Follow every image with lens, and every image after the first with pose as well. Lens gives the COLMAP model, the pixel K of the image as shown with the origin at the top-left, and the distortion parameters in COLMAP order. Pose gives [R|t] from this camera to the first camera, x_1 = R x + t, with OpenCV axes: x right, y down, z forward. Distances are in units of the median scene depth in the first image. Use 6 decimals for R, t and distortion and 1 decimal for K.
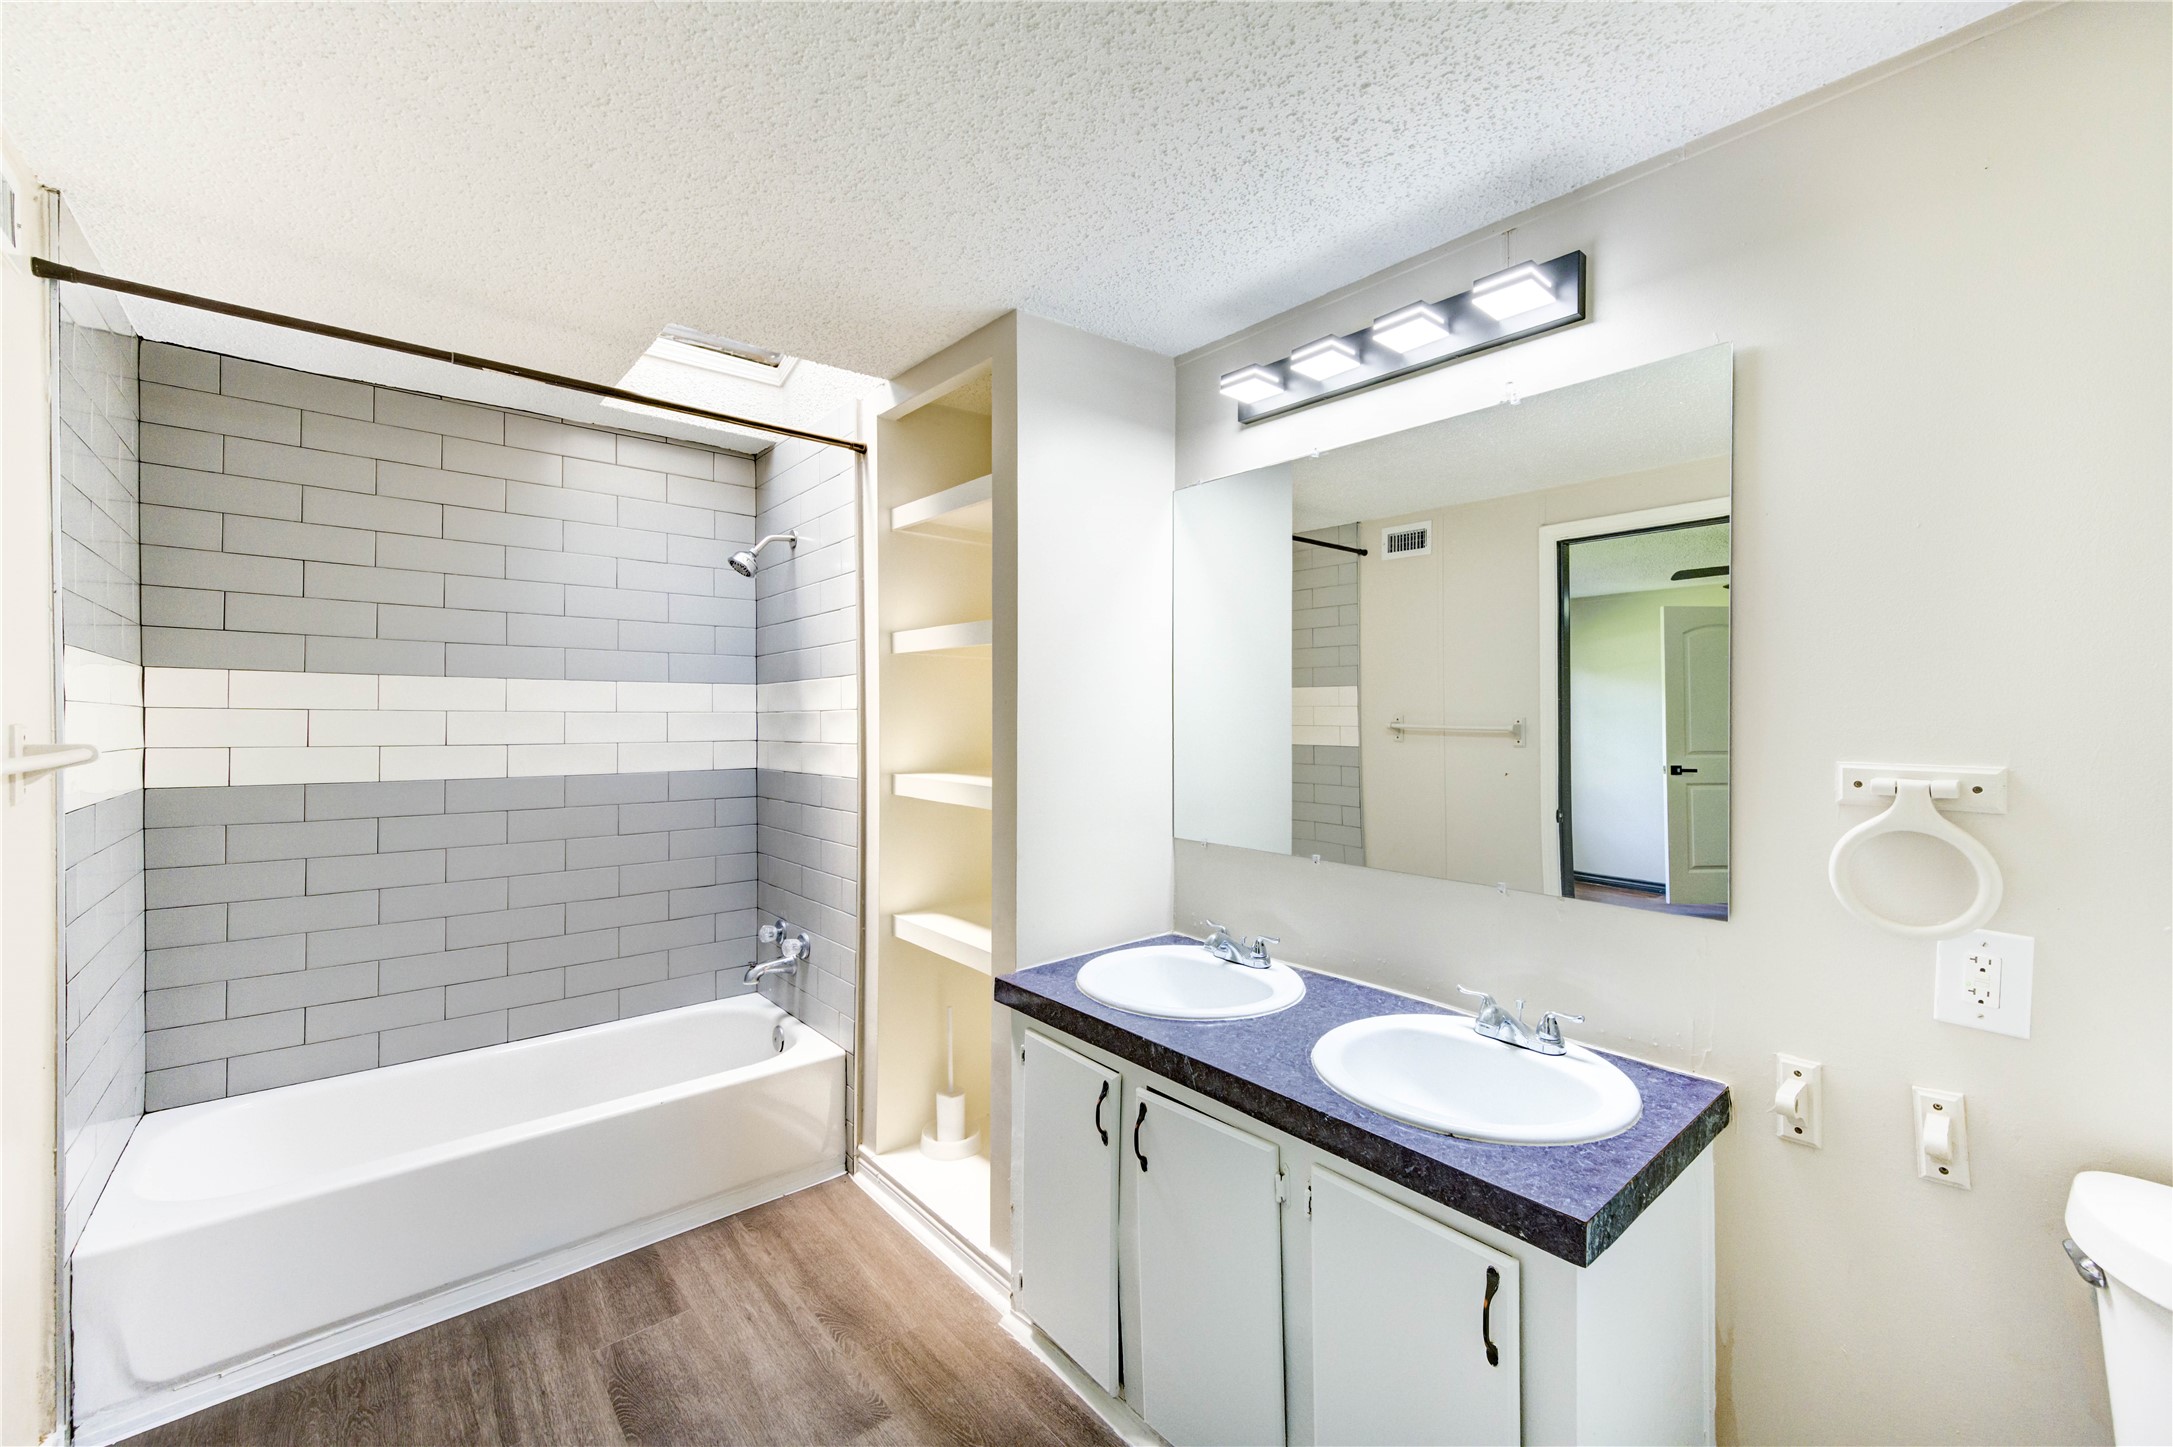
lens RADIAL K [[864.3, 0, 1086.5], [0, 864.3, 723.5], [0, 0, 1]] dist [0.000453, -0.000013]
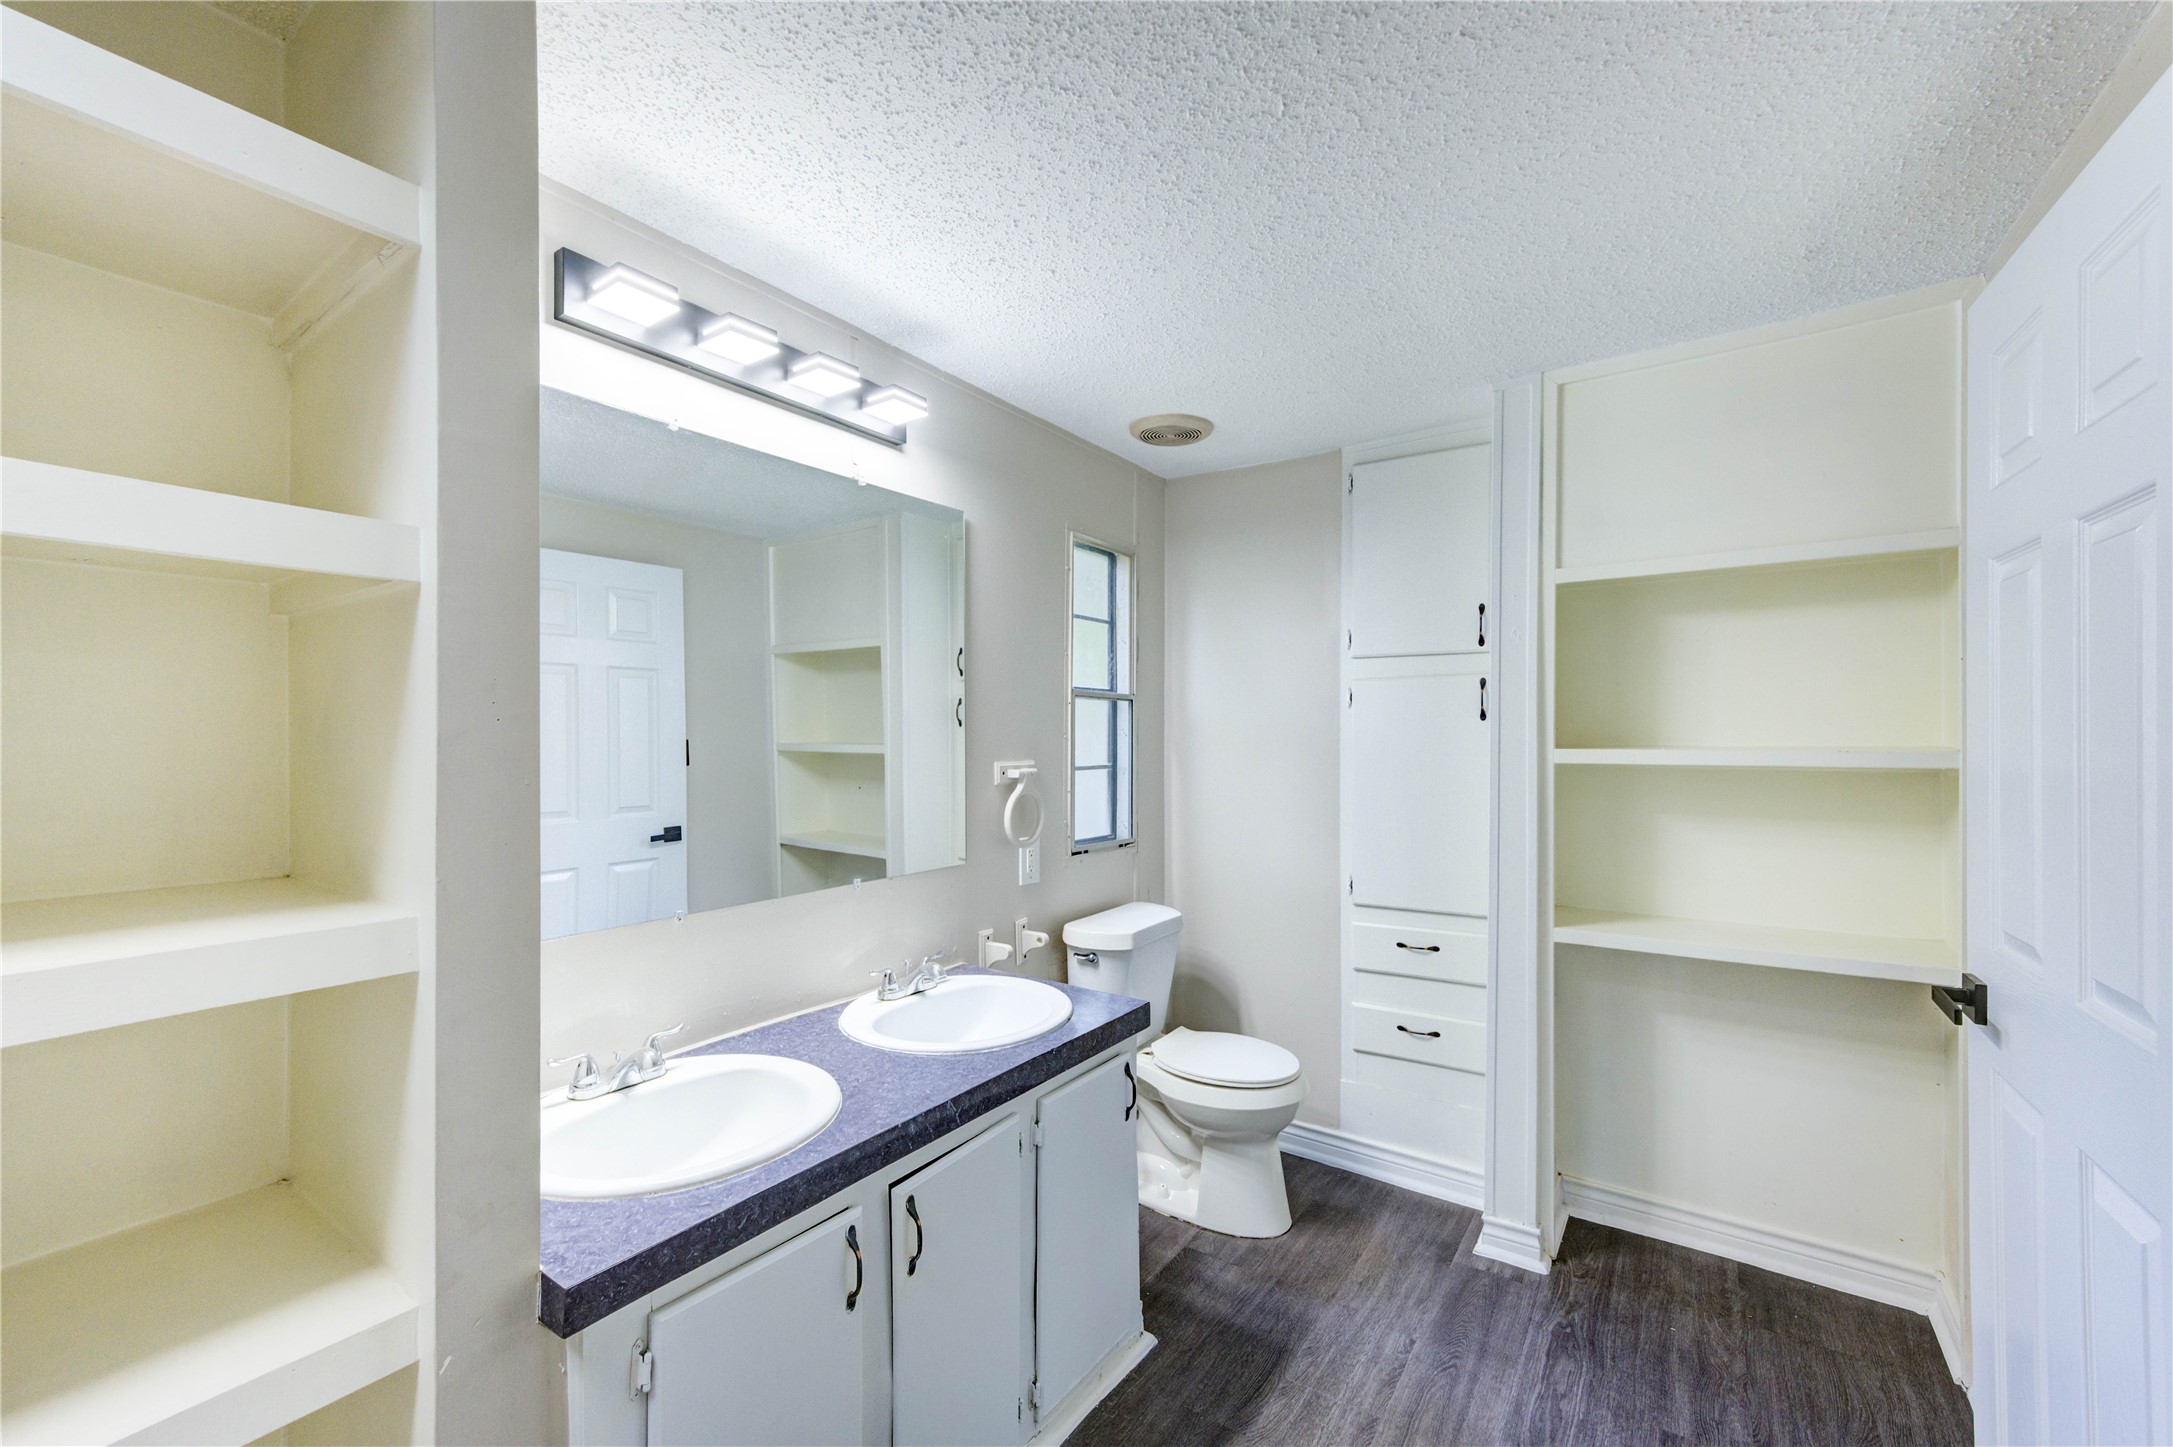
lens RADIAL K [[948.6, 0, 1086.5], [0, 948.6, 723.5], [0, 0, 1]] dist [-0.000551, -0.000141]
pose [[-0.296577, 0.006127, 0.954989, -0.864368], [0.007549, 0.999963, -0.004072, -0.023840], [-0.954979, 0.006002, -0.296612, 1.078678]]
